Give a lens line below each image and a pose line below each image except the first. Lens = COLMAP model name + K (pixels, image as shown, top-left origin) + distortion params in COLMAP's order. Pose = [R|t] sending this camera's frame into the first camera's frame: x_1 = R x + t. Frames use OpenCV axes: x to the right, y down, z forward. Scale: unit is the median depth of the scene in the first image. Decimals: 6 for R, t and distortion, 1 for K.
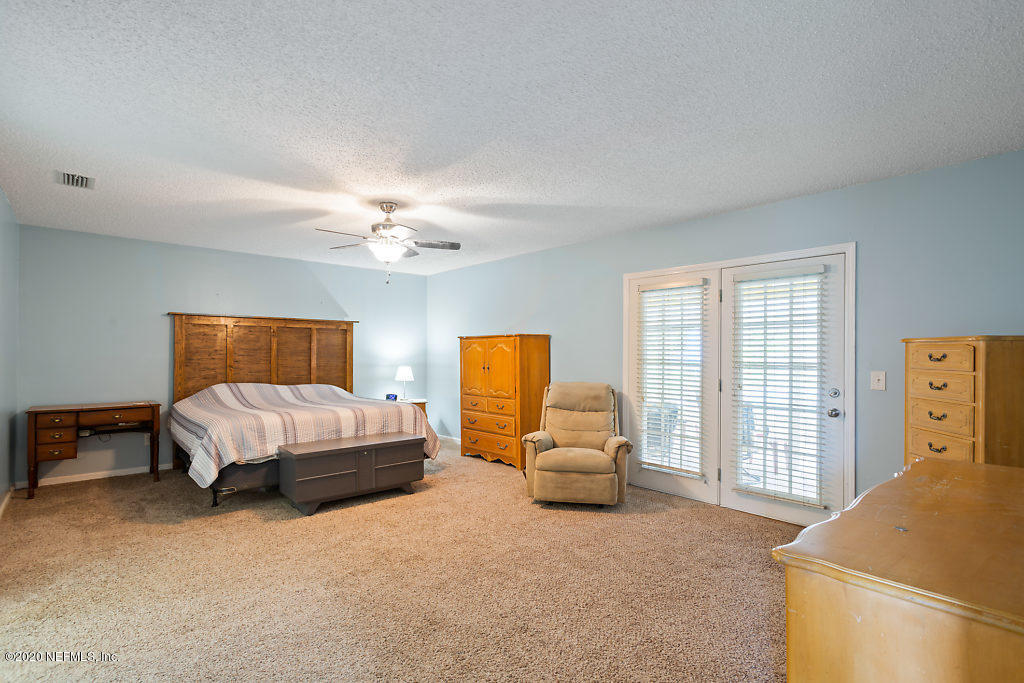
lens RADIAL K [[494.5, 0, 511.3], [0, 494.5, 354.3], [0, 0, 1]] dist [0.000458, 0.000069]
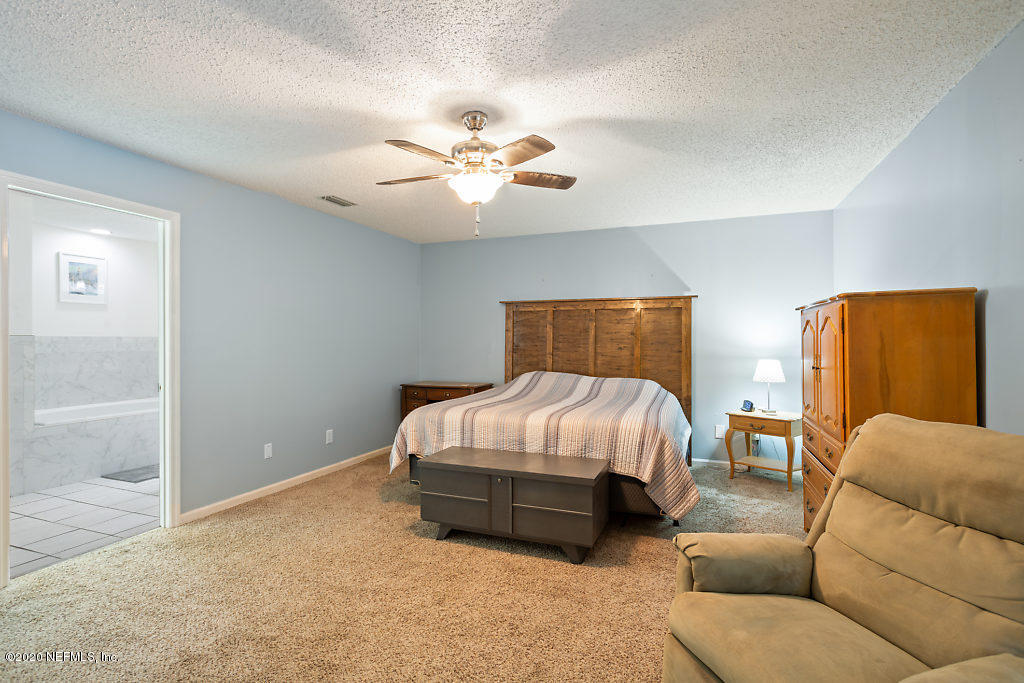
lens RADIAL K [[492.8, 0, 512.0], [0, 492.8, 341.5], [0, 0, 1]] dist [-0.001219, 0.000061]
pose [[0.446381, 0.001251, -0.894842, 0.304493], [0.000299, 0.999999, 0.001547, -0.000387], [0.894843, -0.000958, 0.446380, 0.615111]]
